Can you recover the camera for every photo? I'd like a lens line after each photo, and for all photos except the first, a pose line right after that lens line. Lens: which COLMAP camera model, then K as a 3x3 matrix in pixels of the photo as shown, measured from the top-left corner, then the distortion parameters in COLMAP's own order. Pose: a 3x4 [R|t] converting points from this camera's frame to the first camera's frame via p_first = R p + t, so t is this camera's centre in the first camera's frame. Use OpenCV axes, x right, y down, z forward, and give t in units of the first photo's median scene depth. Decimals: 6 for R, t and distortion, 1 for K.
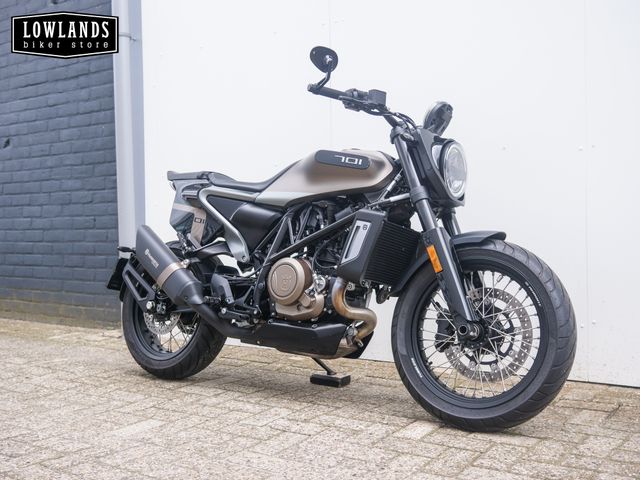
lens RADIAL K [[738.6, 0, 320.0], [0, 738.6, 240.0], [0, 0, 1]] dist [-0.010327, 0.019755]
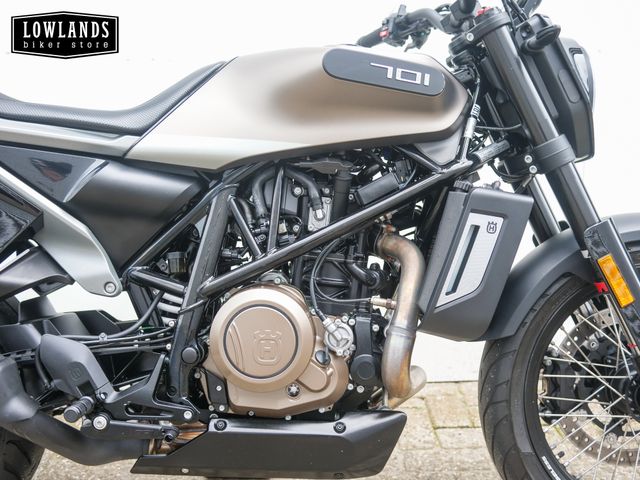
lens RADIAL K [[738.6, 0, 320.0], [0, 738.6, 240.0], [0, 0, 1]] dist [-0.010327, 0.019755]
pose [[0.809841, -0.120330, 0.574176, -0.264366], [0.016347, 0.982987, 0.182948, -0.086147], [-0.586422, -0.138773, 0.798030, 0.606898]]
